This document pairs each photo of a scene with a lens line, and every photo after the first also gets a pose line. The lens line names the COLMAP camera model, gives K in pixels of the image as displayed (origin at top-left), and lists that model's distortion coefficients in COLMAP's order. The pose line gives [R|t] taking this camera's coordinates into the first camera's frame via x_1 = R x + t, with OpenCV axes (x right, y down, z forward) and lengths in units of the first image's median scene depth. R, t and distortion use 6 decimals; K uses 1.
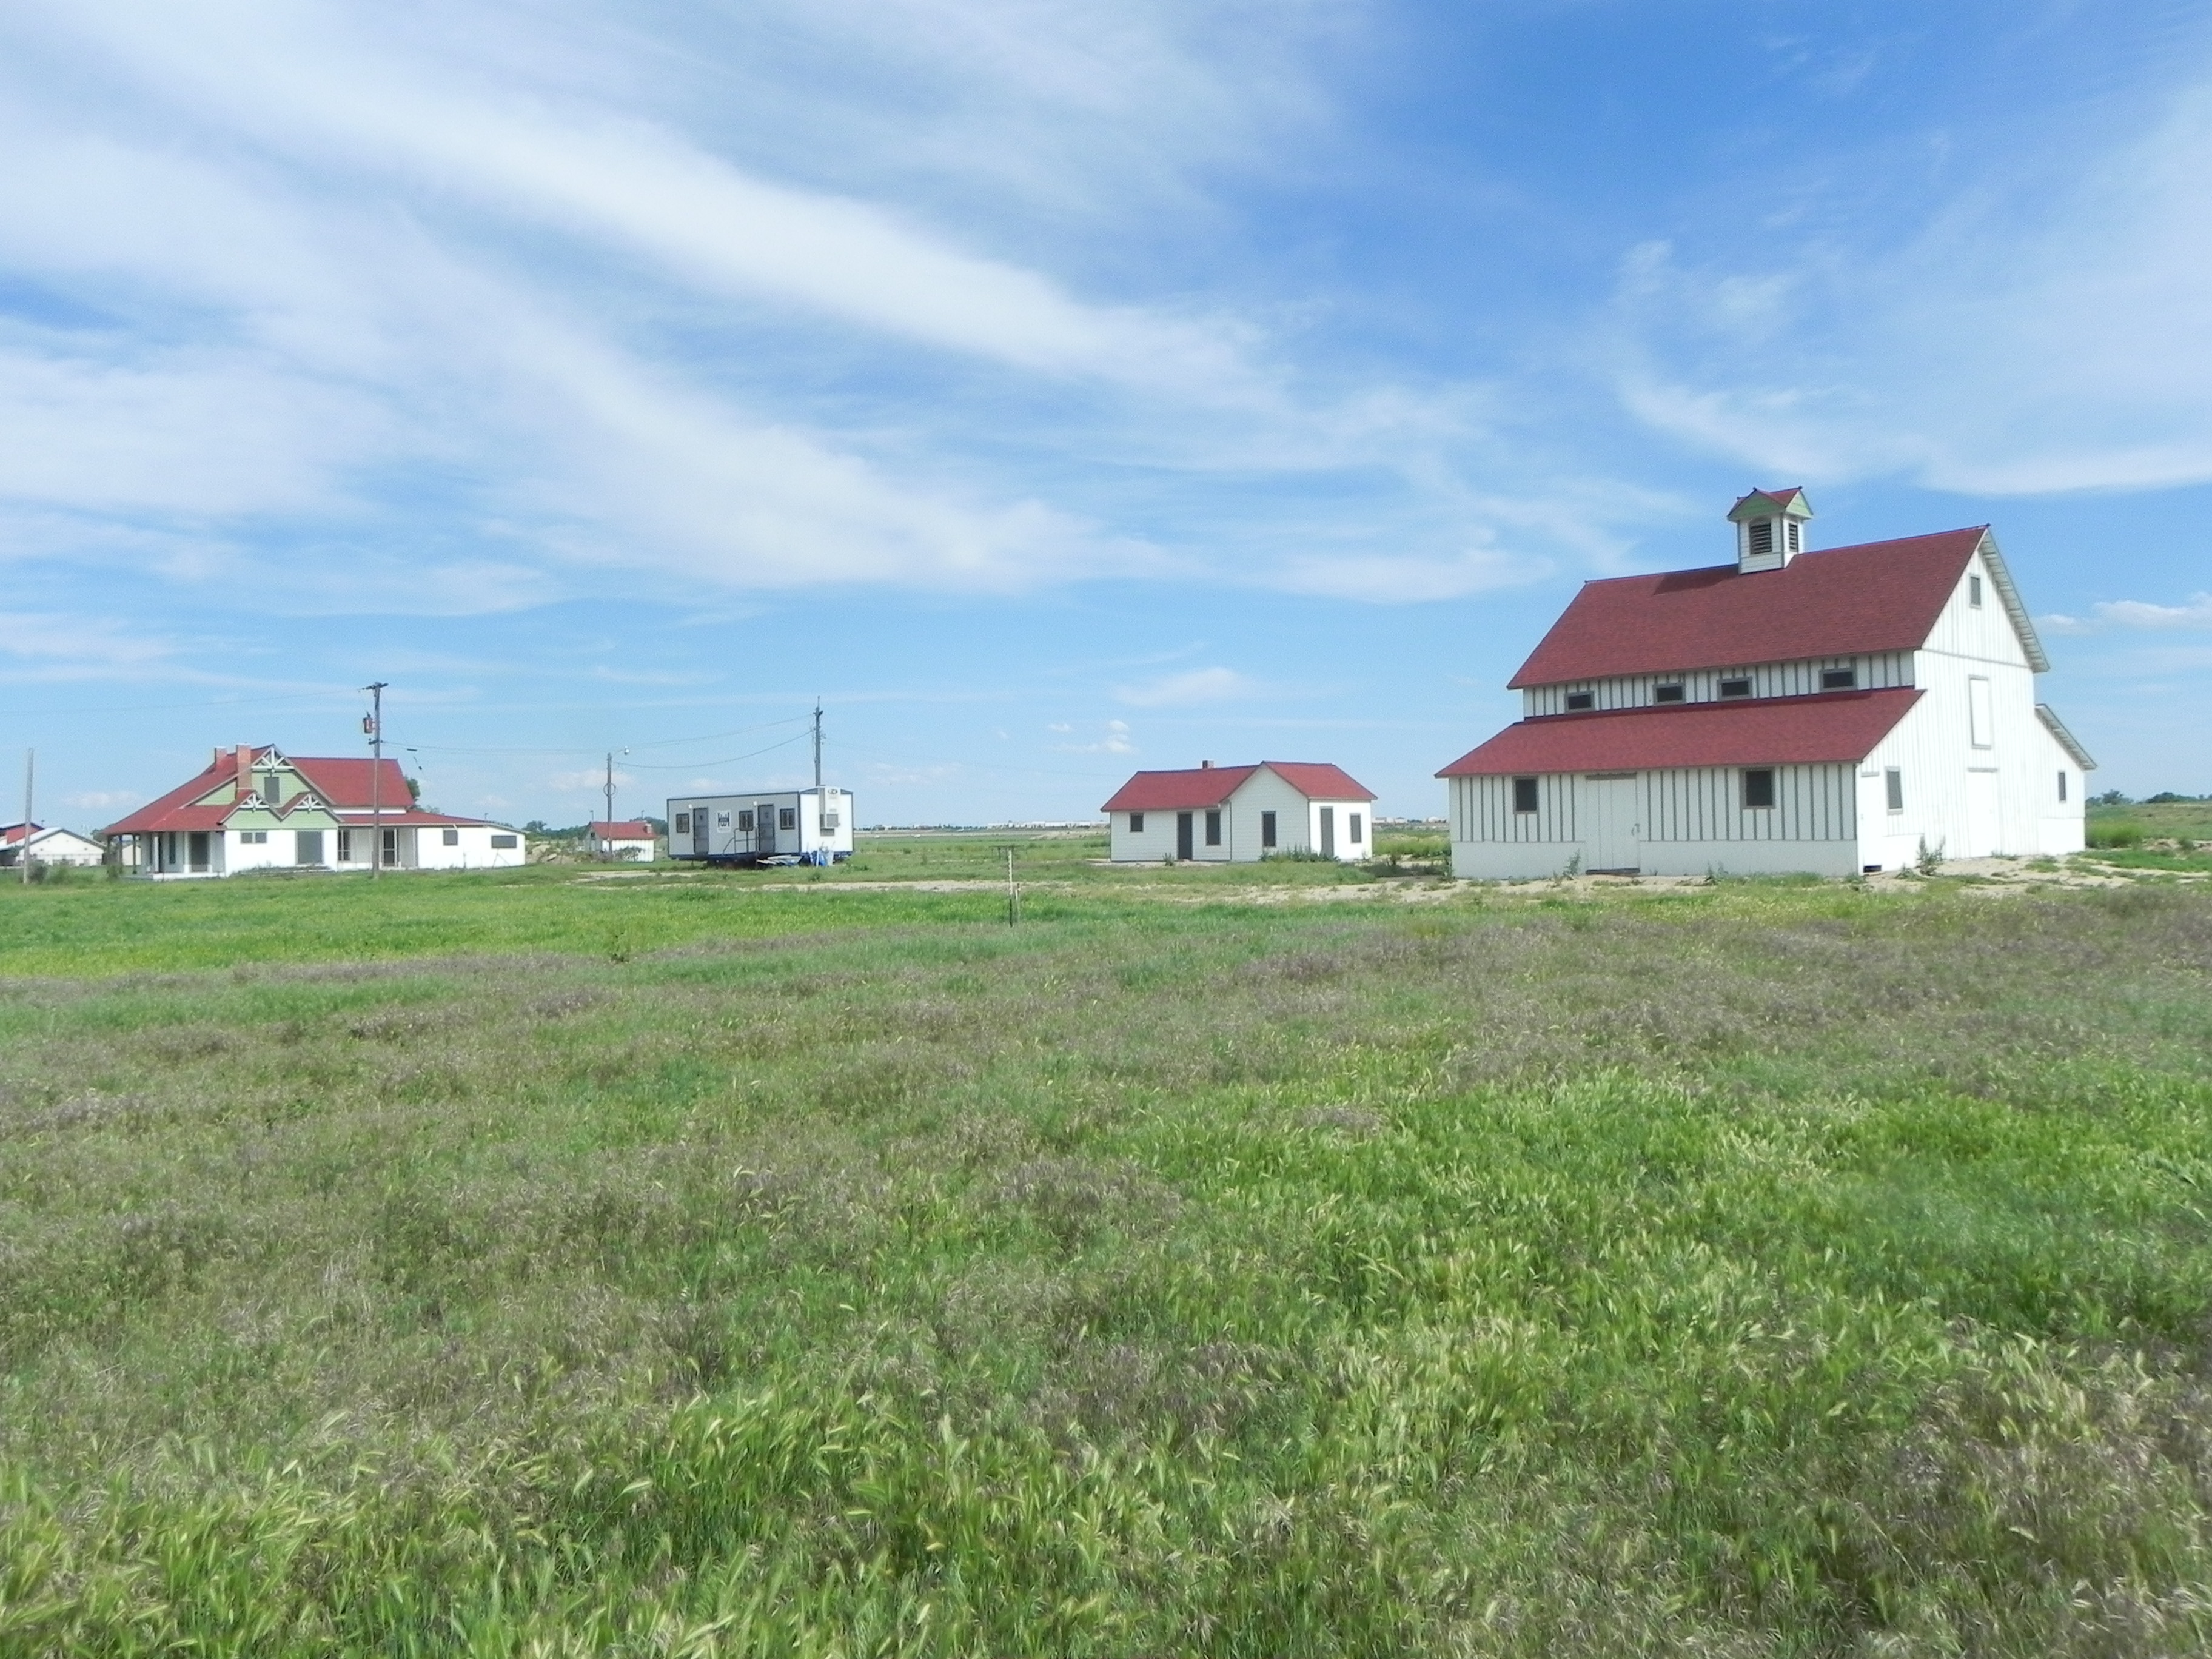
lens RADIAL K [[1671.4, 0, 1113.0], [0, 1671.4, 804.6], [0, 0, 1]] dist [-0.001384, -0.005685]
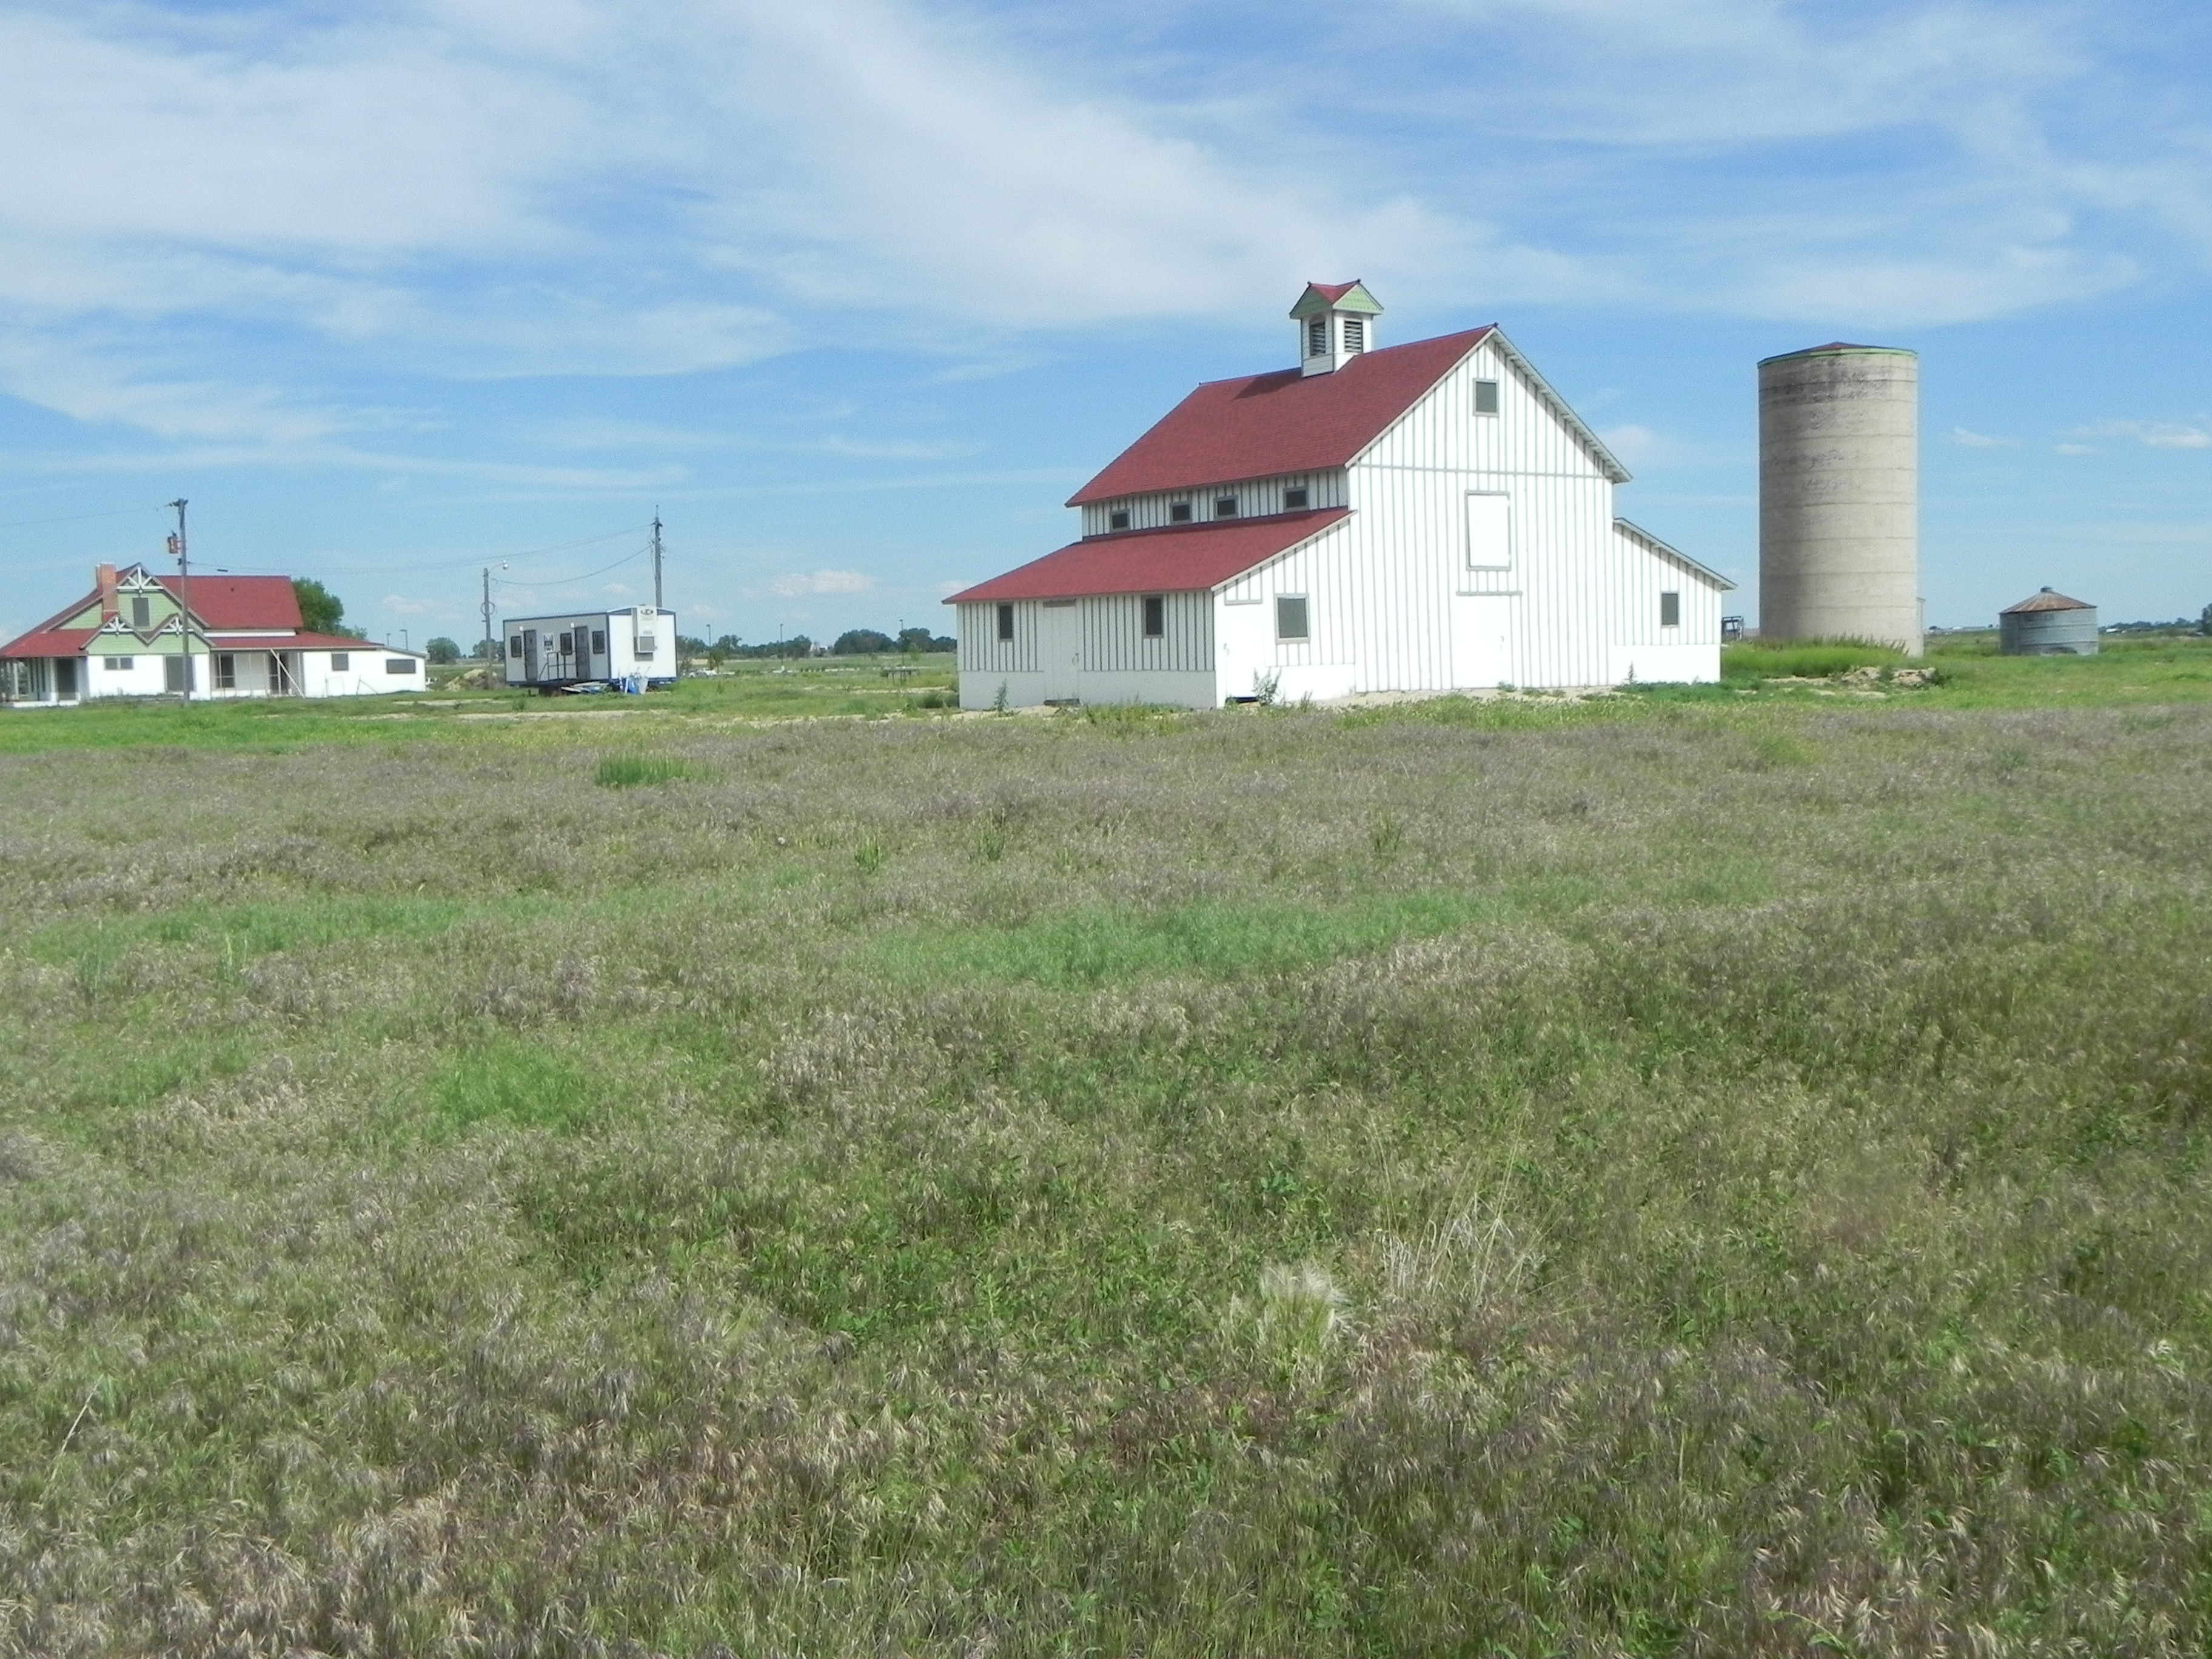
lens RADIAL K [[2112.3, 0, 1116.9], [0, 2112.3, 788.9], [0, 0, 1]] dist [-0.005995, 0.000000]
pose [[0.987406, 0.007705, -0.158022, 0.459600], [0.005474, 0.996551, 0.082796, -0.009699], [0.158115, -0.082618, 0.983958, -0.174530]]
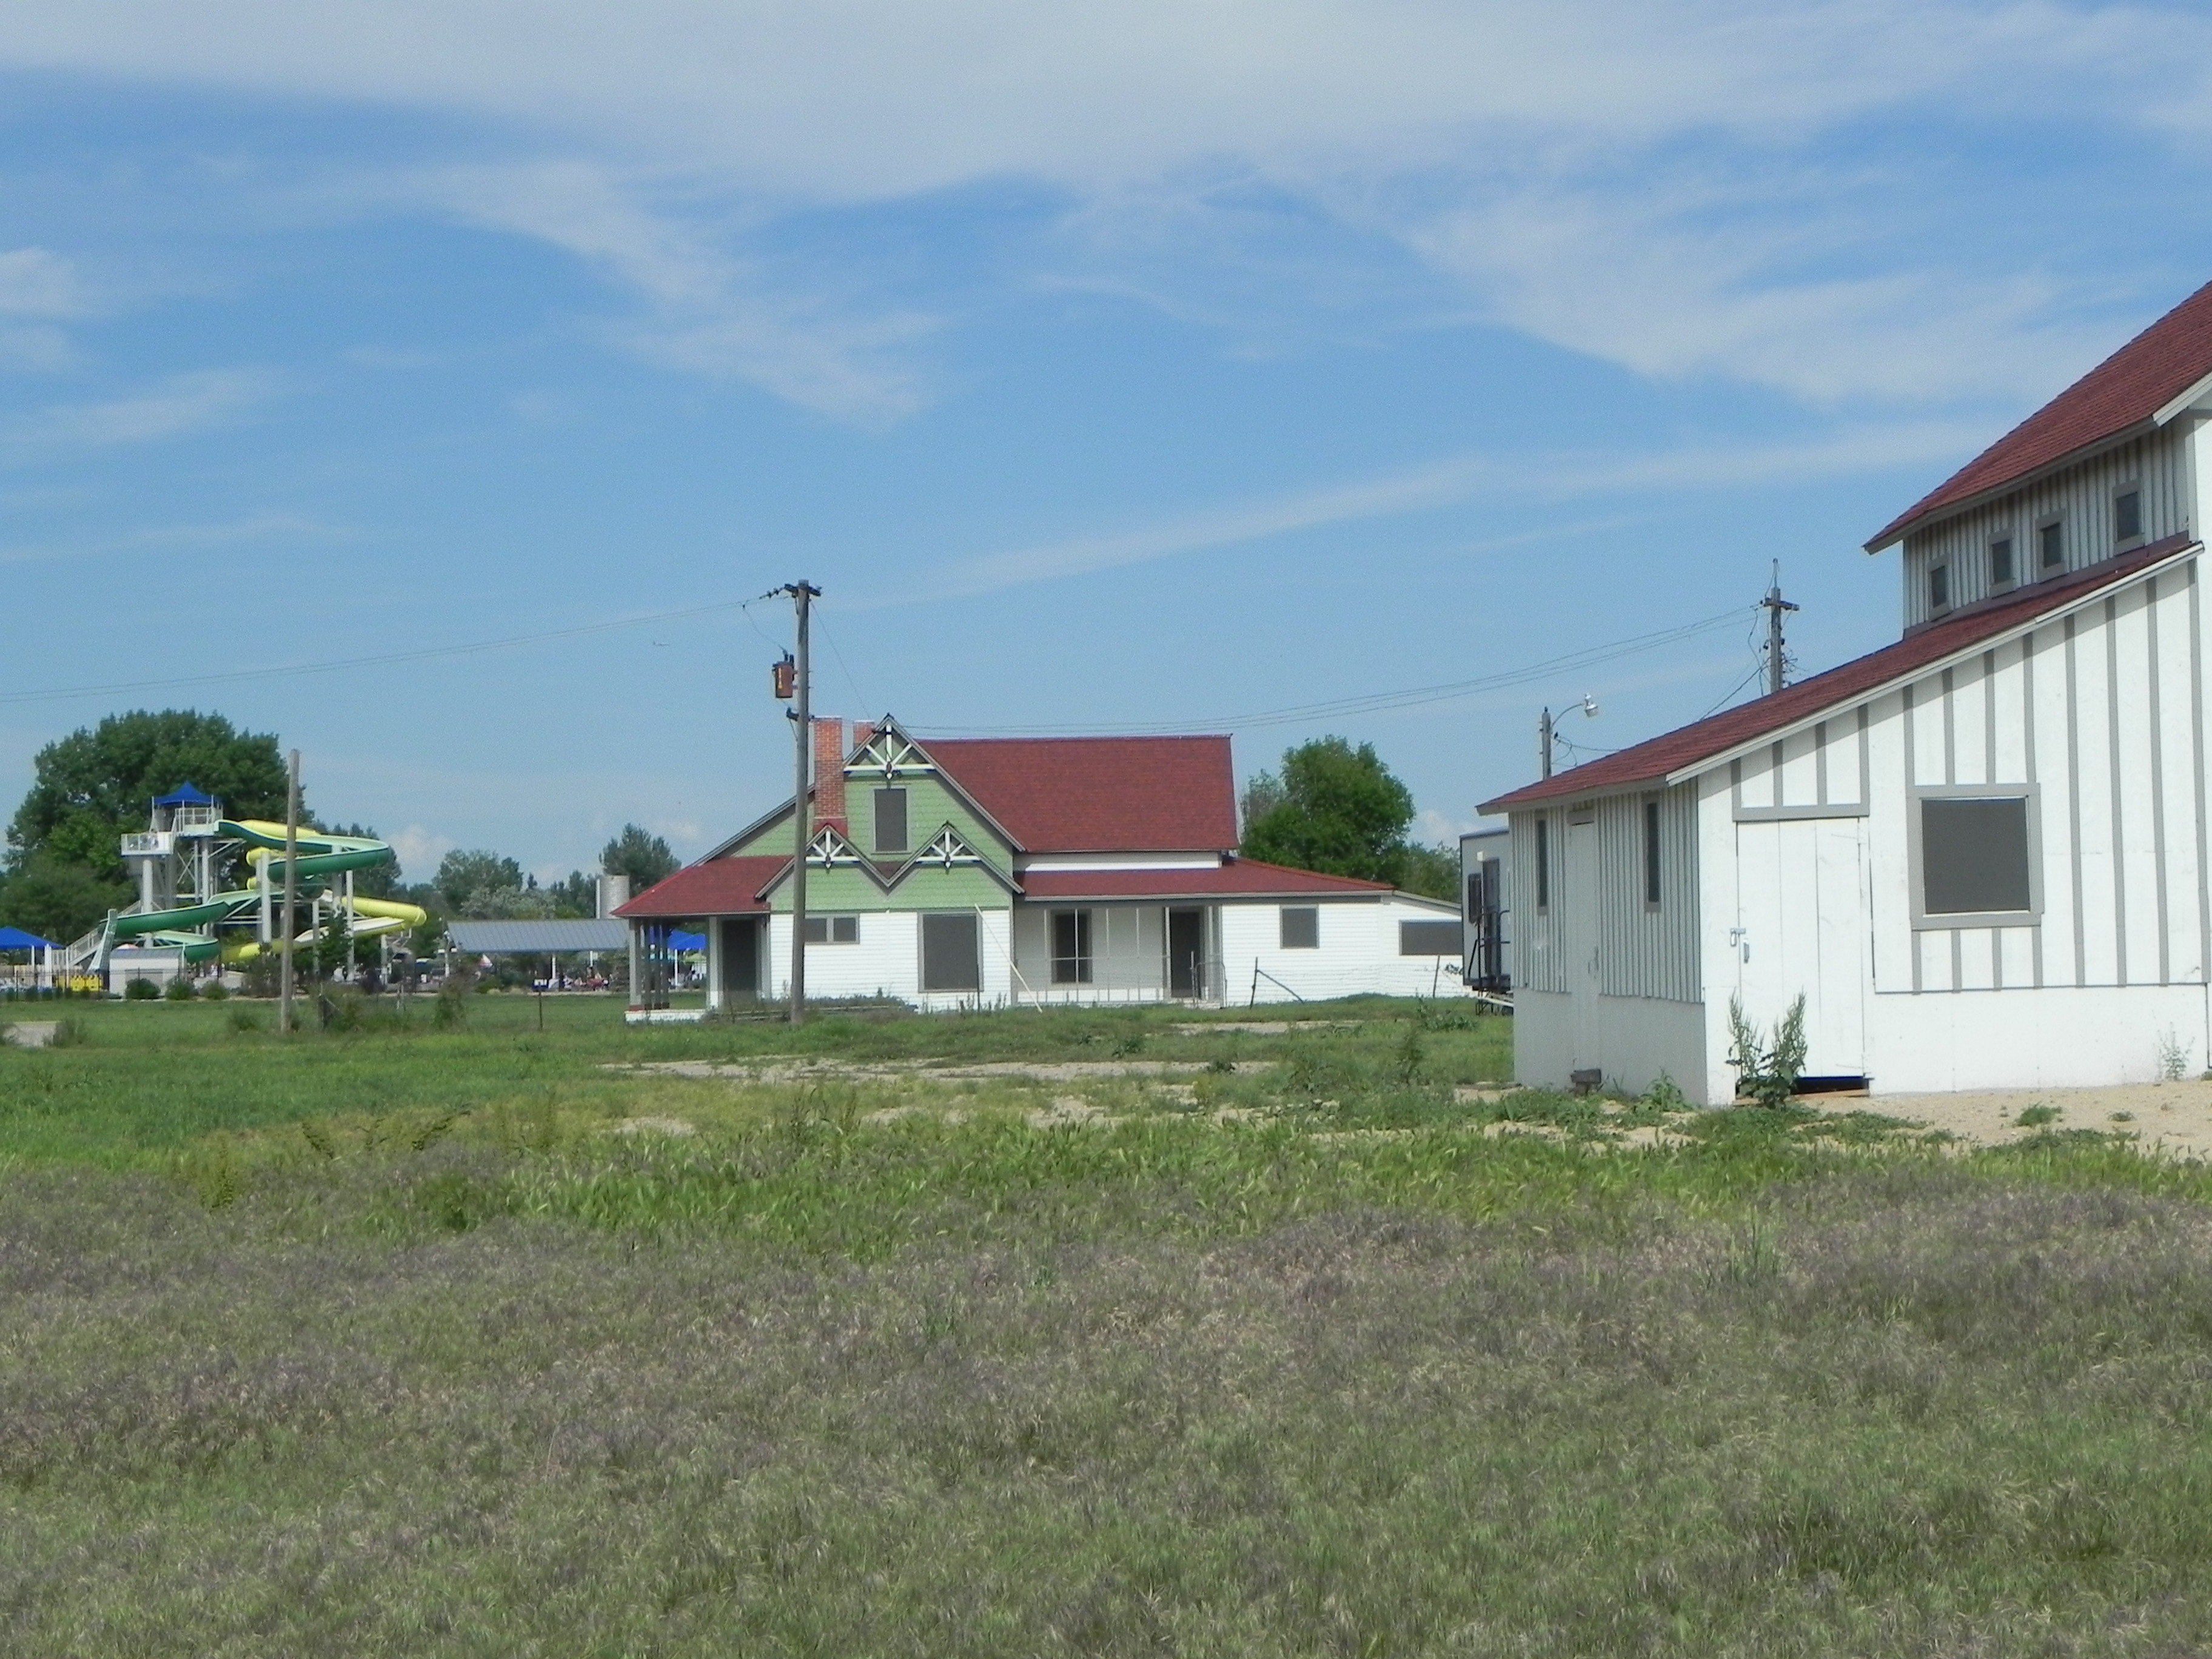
lens RADIAL K [[5002.3, 0, 1048.5], [0, 5002.3, 760.6], [0, 0, 1]] dist [-0.044948, 0.000000]
pose [[0.746220, -0.019453, -0.665415, 0.821100], [0.014823, 0.999811, -0.012606, -0.014598], [0.665534, -0.000456, 0.746367, 0.099711]]
